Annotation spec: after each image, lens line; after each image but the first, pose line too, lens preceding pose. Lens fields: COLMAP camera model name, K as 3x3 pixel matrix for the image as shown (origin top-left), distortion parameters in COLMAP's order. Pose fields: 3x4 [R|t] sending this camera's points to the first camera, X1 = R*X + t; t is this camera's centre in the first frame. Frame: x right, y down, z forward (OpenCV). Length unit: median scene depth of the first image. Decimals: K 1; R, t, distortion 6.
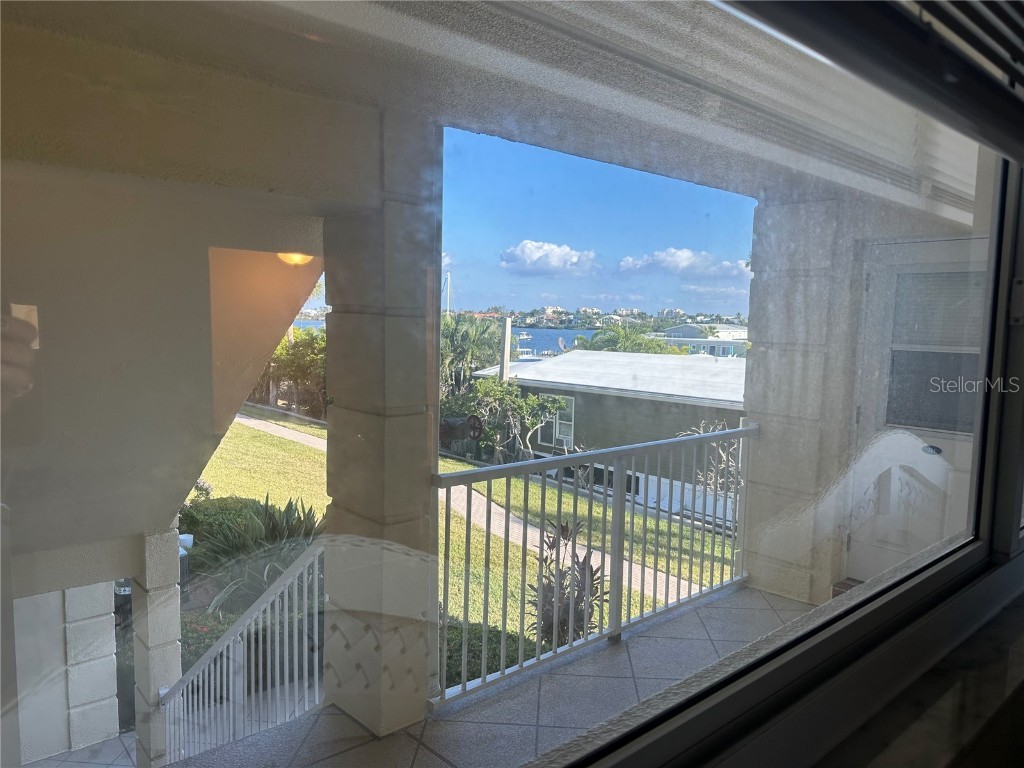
lens RADIAL K [[713.1, 0, 512.0], [0, 713.1, 384.0], [0, 0, 1]] dist [0.120535, -0.149009]
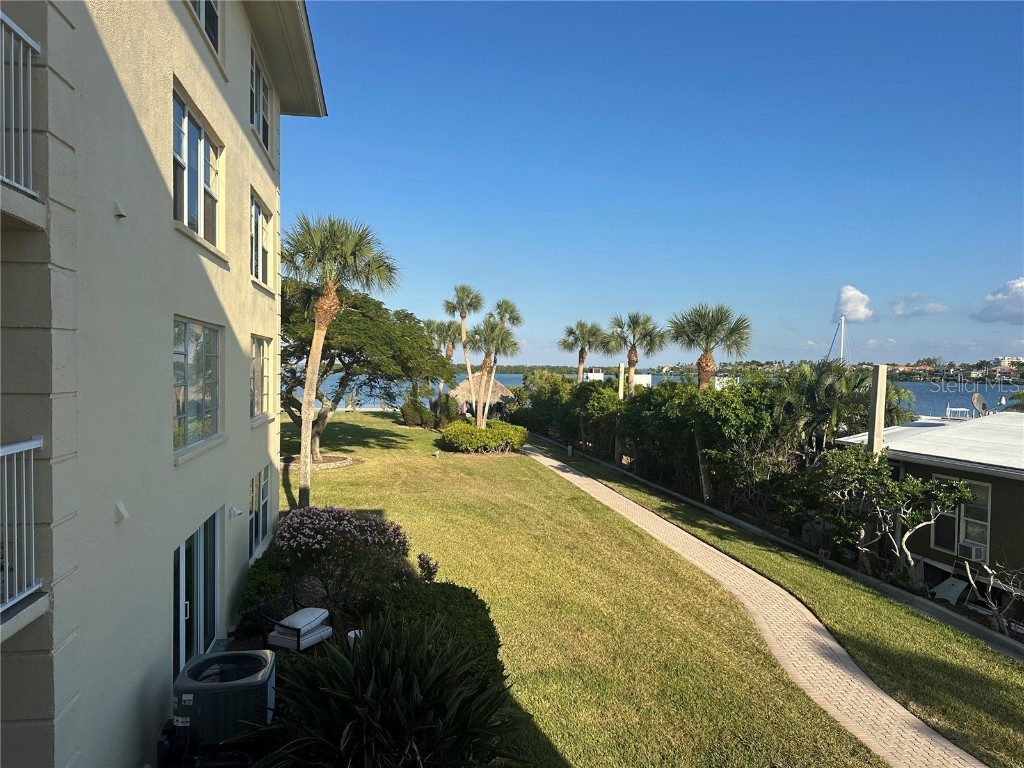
lens RADIAL K [[713.1, 0, 512.0], [0, 713.1, 384.0], [0, 0, 1]] dist [0.120535, -0.149009]
pose [[0.855940, -0.000155, -0.517075, 0.055249], [-0.039974, 0.996987, -0.066470, -0.010511], [0.515528, 0.077564, 0.853355, 0.183953]]
